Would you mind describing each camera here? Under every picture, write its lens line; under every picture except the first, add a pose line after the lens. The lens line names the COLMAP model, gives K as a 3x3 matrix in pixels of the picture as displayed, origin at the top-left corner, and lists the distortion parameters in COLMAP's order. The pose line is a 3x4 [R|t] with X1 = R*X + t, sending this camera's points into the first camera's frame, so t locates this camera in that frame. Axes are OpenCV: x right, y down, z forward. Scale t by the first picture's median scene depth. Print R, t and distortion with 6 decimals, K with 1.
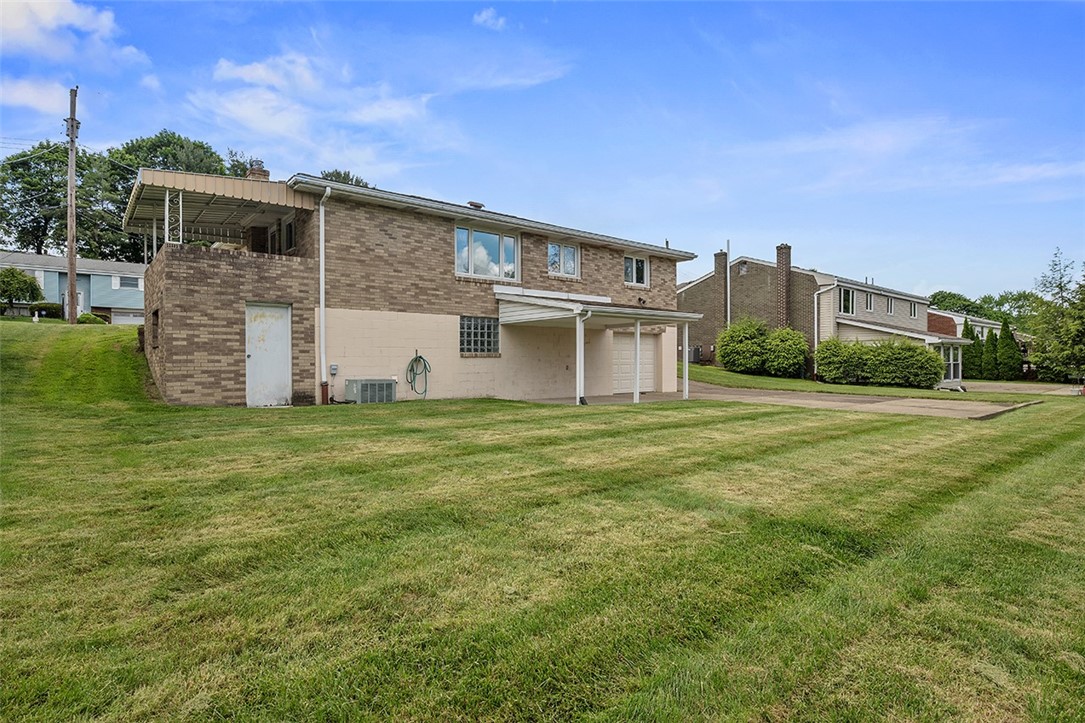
lens RADIAL K [[548.9, 0, 542.5], [0, 548.9, 361.5], [0, 0, 1]] dist [-0.000560, 0.000046]
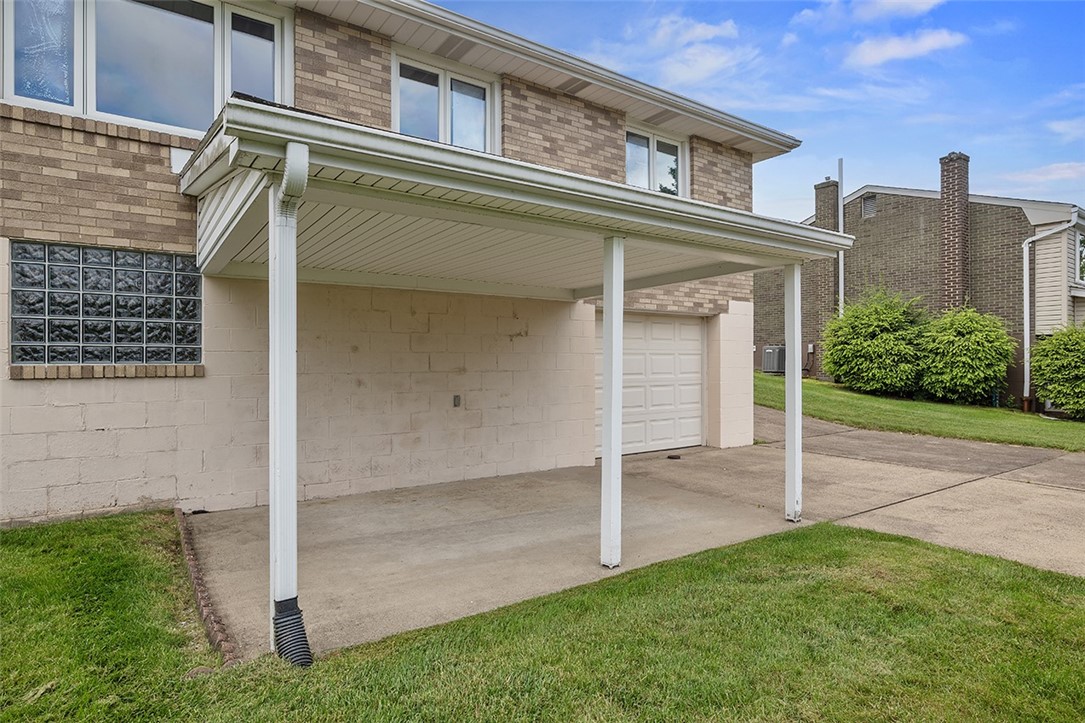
lens RADIAL K [[597.3, 0, 546.6], [0, 597.3, 363.2], [0, 0, 1]] dist [0.003505, -0.000194]
pose [[0.996983, -0.000315, -0.077622, 0.115837], [0.000264, 1.000000, -0.000669, -0.011979], [0.077622, 0.000647, 0.996983, 0.507859]]
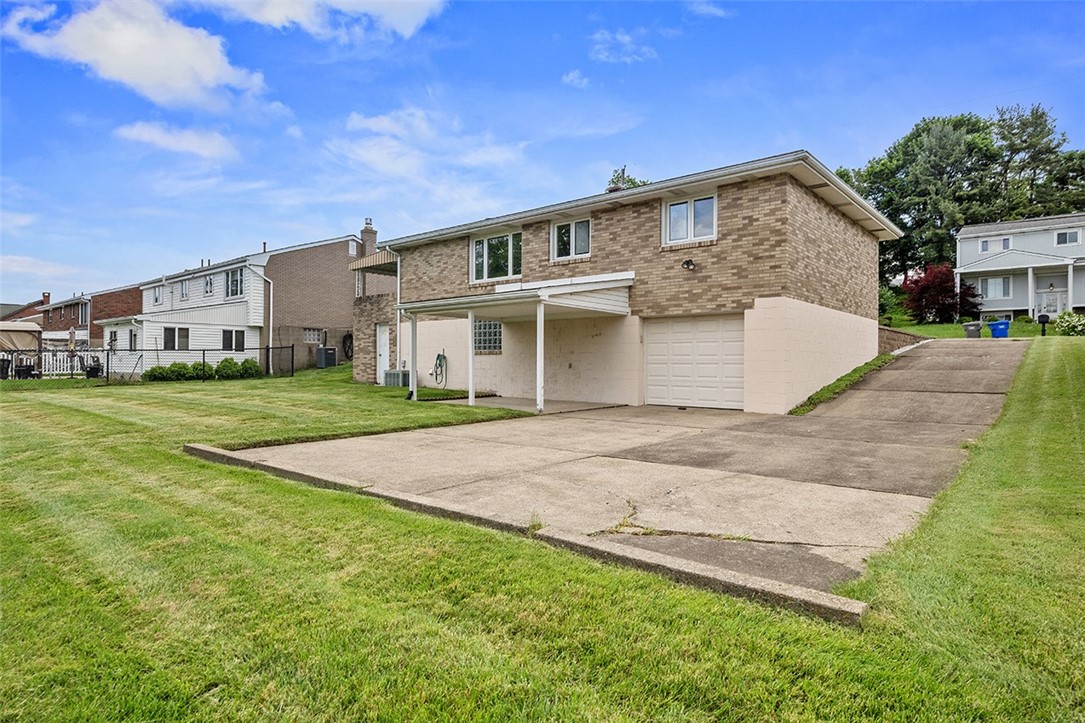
lens RADIAL K [[597.3, 0, 546.6], [0, 597.3, 363.2], [0, 0, 1]] dist [0.003505, -0.000194]
pose [[0.172649, 0.015074, -0.984868, 0.802798], [0.004594, 0.999860, 0.016108, -0.006609], [0.984973, -0.007306, 0.172556, 0.677910]]
